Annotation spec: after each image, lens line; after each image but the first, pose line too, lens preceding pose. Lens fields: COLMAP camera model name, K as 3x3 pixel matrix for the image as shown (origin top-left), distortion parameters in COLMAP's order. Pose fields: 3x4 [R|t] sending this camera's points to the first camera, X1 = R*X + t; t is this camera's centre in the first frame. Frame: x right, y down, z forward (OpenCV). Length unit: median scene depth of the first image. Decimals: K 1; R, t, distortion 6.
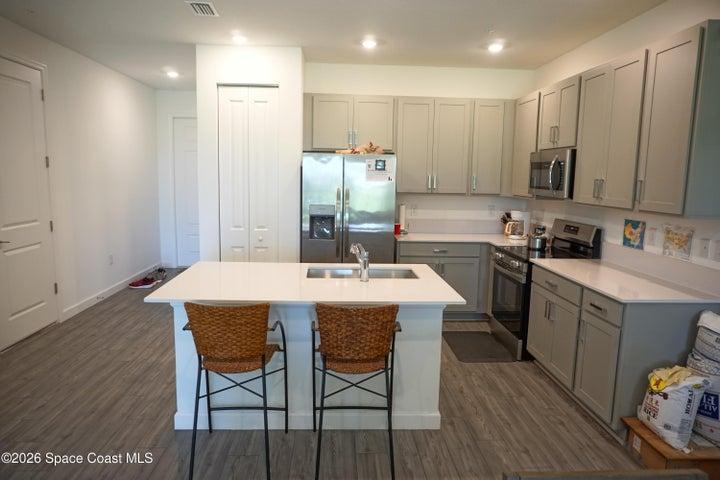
lens RADIAL K [[480.4, 0, 356.6], [0, 480.4, 240.9], [0, 0, 1]] dist [-0.046716, 0.037078]
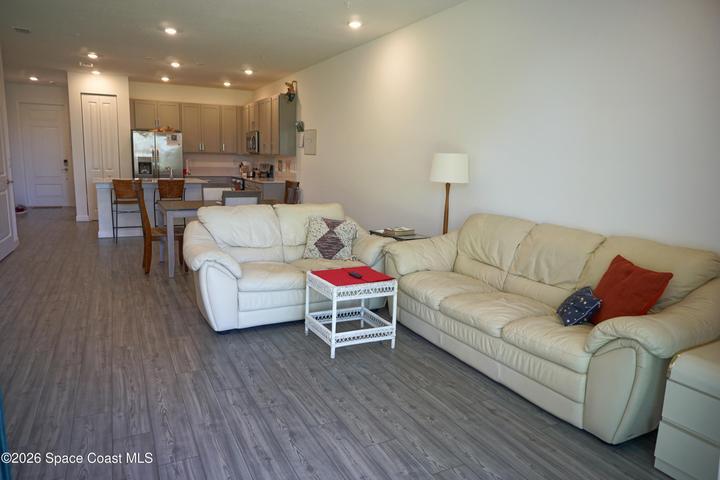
lens RADIAL K [[479.7, 0, 359.1], [0, 479.7, 242.7], [0, 0, 1]] dist [-0.051971, 0.035368]
pose [[0.909623, -0.065192, 0.410289, -0.110657], [0.044911, 0.997254, 0.058887, 0.244116], [-0.413001, -0.035138, 0.910053, -1.410719]]
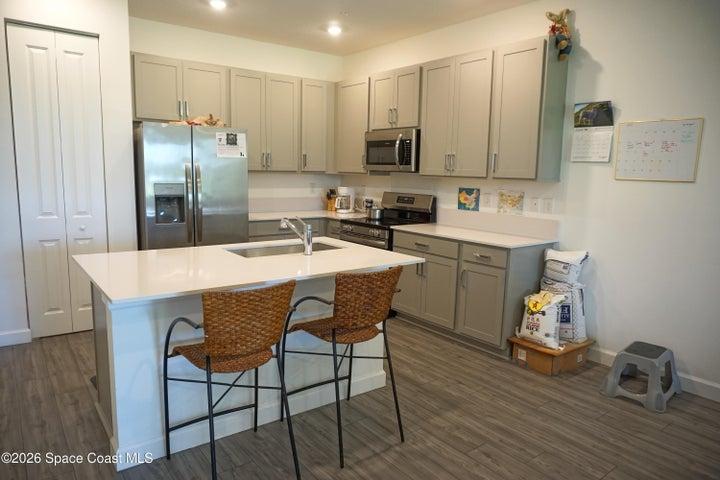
lens RADIAL K [[480.4, 0, 356.6], [0, 480.4, 240.9], [0, 0, 1]] dist [-0.046716, 0.037078]
pose [[0.822631, -0.083353, 0.562432, -0.337744], [0.069483, 0.996519, 0.046057, 0.014675], [-0.564314, 0.001191, 0.825560, 0.115059]]
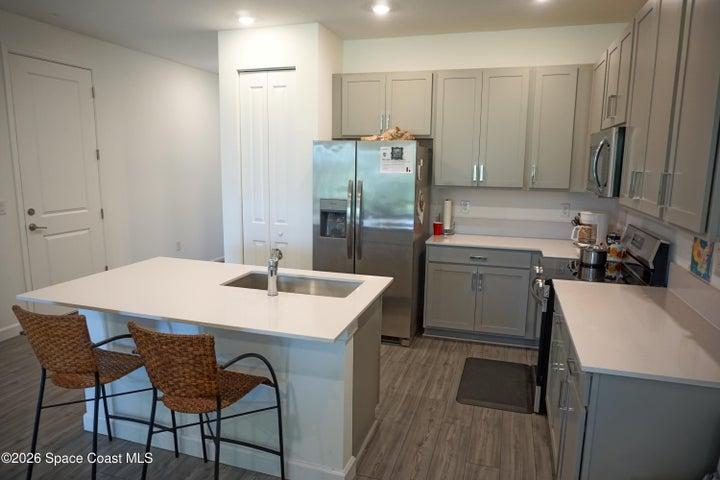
lens RADIAL K [[480.4, 0, 356.6], [0, 480.4, 240.9], [0, 0, 1]] dist [-0.046716, 0.037078]
pose [[0.937696, 0.050044, -0.343833, 0.328362], [-0.042445, 0.998660, 0.029597, -0.030161], [0.344854, -0.013159, 0.938564, 0.210557]]
